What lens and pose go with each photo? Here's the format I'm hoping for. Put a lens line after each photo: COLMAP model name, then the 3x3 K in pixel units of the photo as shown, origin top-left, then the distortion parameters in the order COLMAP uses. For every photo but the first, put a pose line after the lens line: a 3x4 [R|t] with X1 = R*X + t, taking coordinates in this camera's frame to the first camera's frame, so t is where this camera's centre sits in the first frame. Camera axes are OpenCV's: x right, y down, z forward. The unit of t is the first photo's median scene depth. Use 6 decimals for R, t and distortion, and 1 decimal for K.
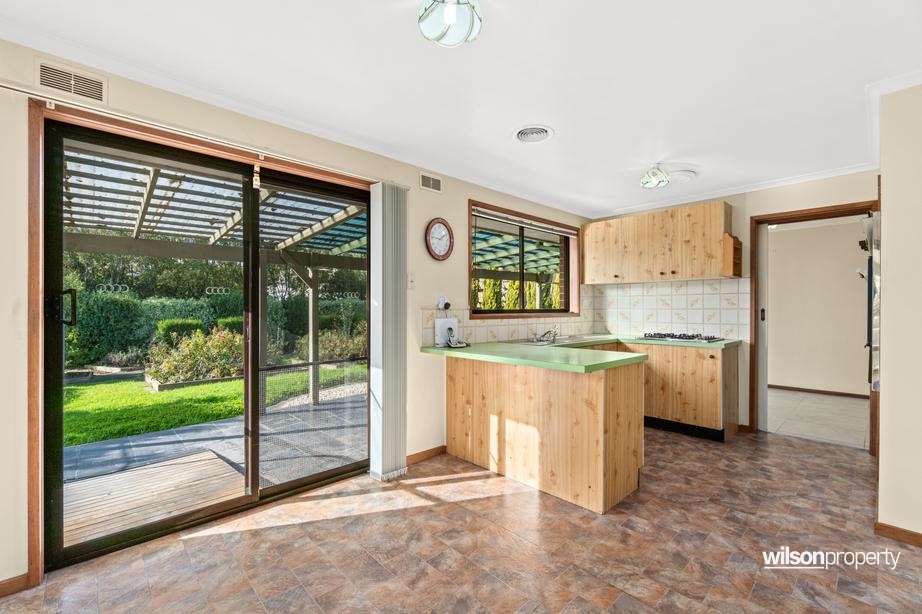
lens RADIAL K [[397.6, 0, 461.0], [0, 397.6, 307.0], [0, 0, 1]] dist [0.000807, -0.000196]
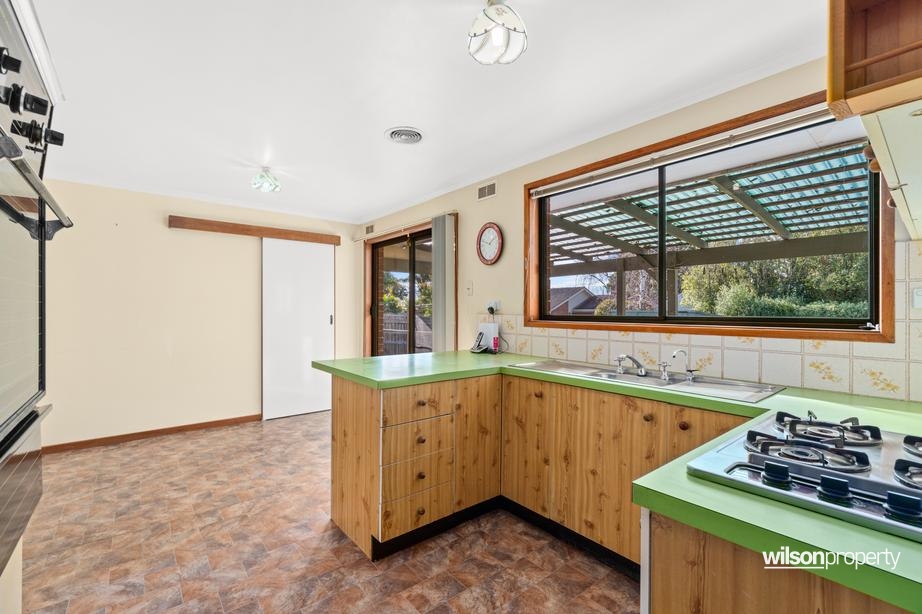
lens RADIAL K [[401.8, 0, 458.4], [0, 401.8, 309.5], [0, 0, 1]] dist [-0.000464, -0.000170]
pose [[-0.074060, -0.002226, -0.997251, 0.966023], [-0.001477, 0.999997, -0.002122, -0.002876], [0.997253, 0.001316, -0.074063, 1.003492]]
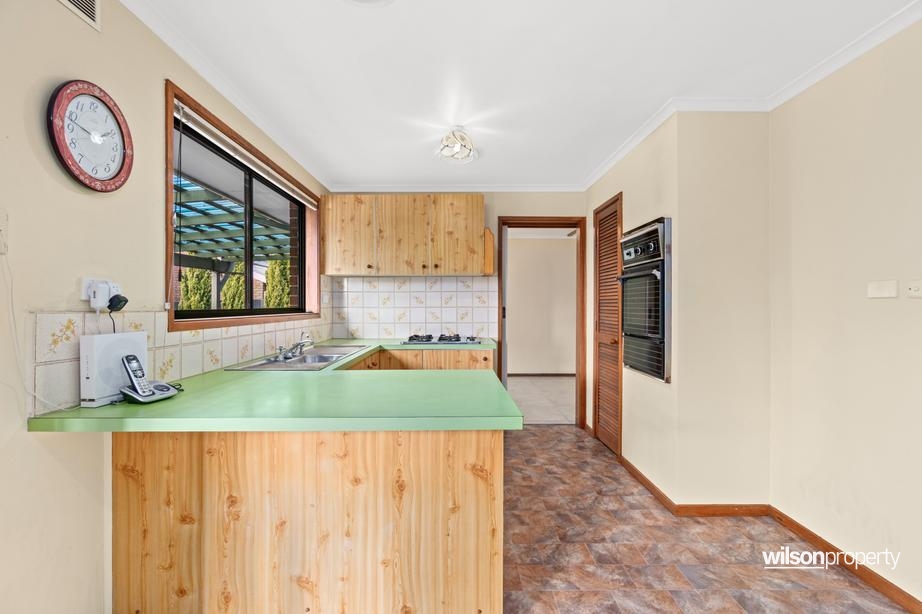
lens RADIAL K [[396.3, 0, 460.0], [0, 396.3, 304.3], [0, 0, 1]] dist [-0.003790, -0.000448]
pose [[0.685221, 0.001704, 0.728333, -0.091196], [-0.002167, 0.999998, -0.000301, -0.002167], [-0.728332, -0.001372, 0.685223, 0.455947]]
